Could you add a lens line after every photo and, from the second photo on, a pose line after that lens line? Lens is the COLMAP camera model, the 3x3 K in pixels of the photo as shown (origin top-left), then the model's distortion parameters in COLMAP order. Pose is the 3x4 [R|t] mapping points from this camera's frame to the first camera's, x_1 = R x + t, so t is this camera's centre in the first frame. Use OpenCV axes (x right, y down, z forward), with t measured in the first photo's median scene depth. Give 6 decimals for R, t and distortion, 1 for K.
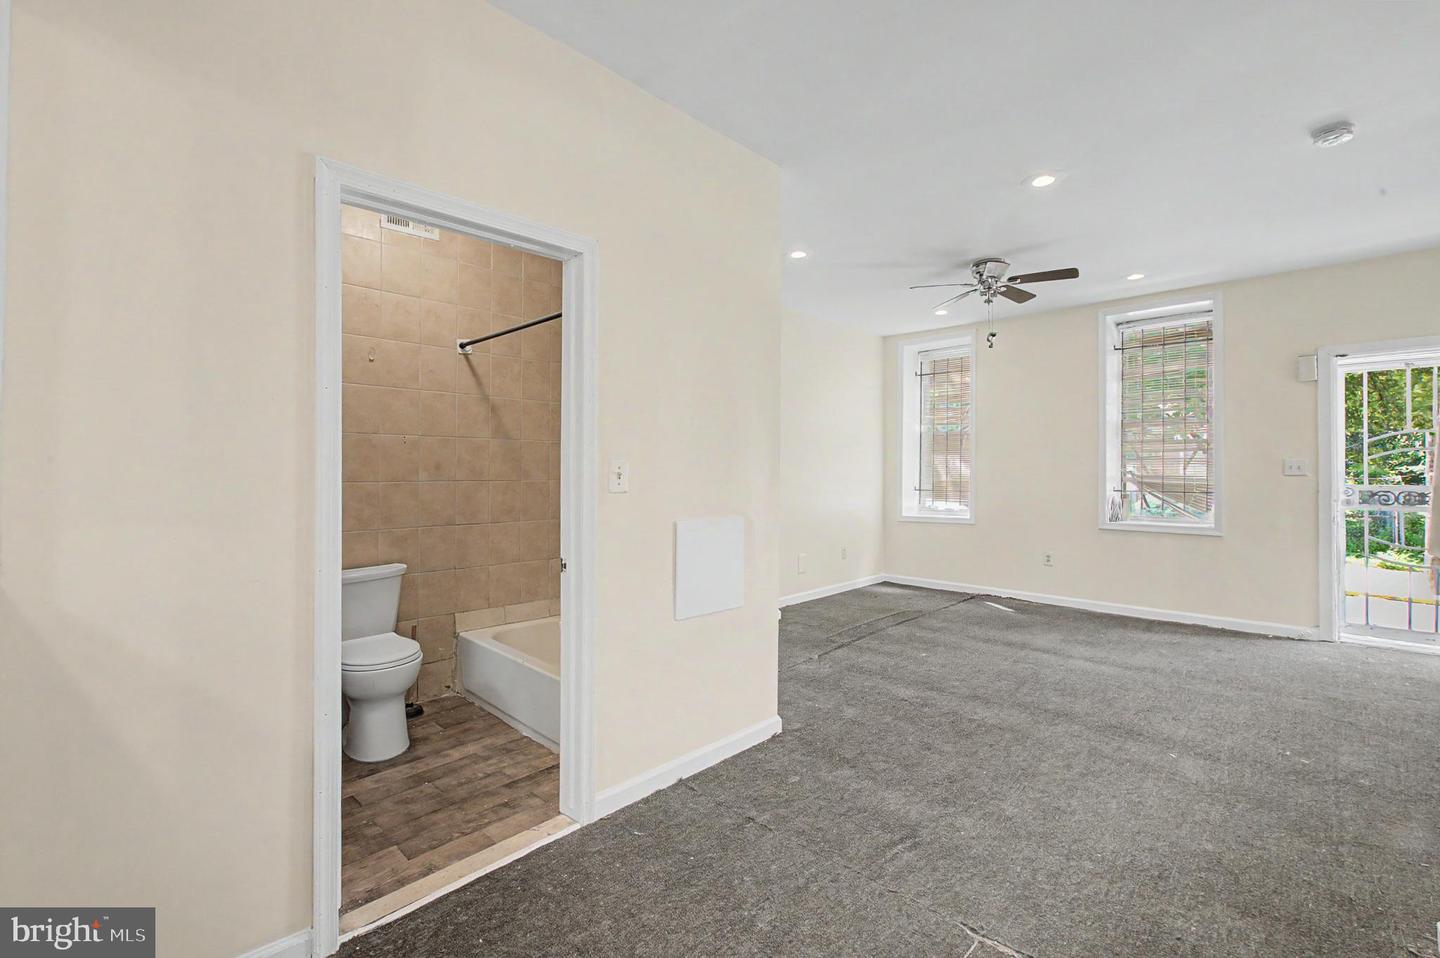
lens RADIAL K [[637.1, 0, 723.4], [0, 637.1, 468.7], [0, 0, 1]] dist [0.001301, 0.000023]
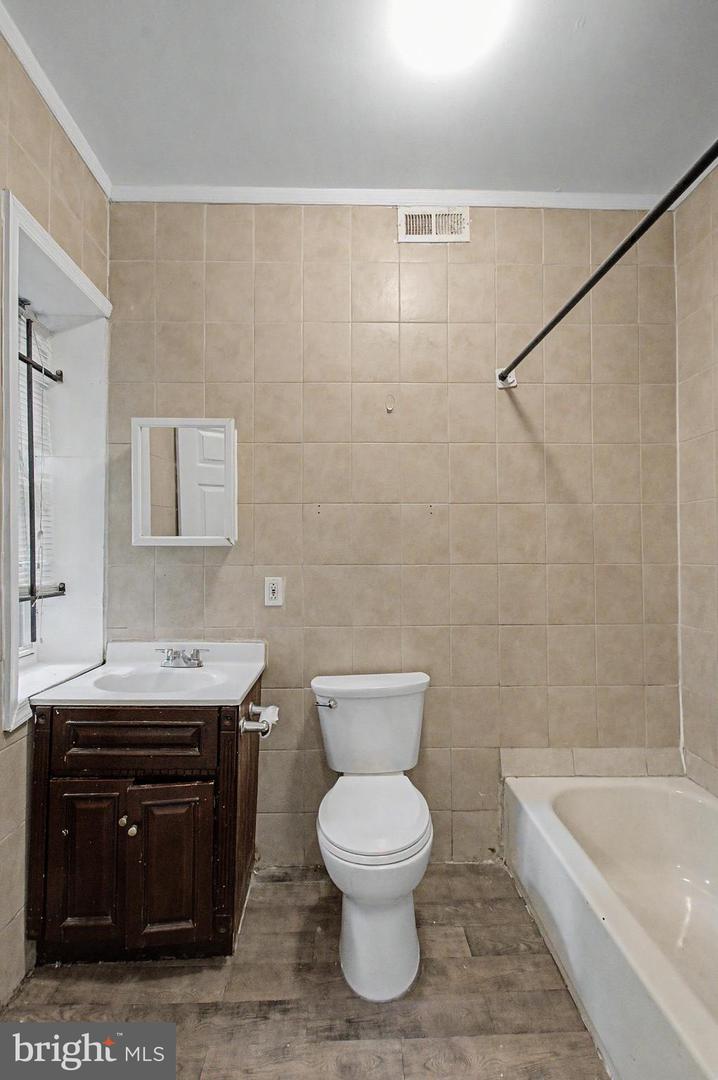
lens RADIAL K [[477.8, 0, 357.8], [0, 477.8, 546.1], [0, 0, 1]] dist [0.001301, 0.000023]
pose [[0.714694, -0.024420, -0.699011, -0.155745], [0.012872, 0.999680, -0.021763, 0.009378], [0.699319, 0.006556, 0.714779, 0.507628]]
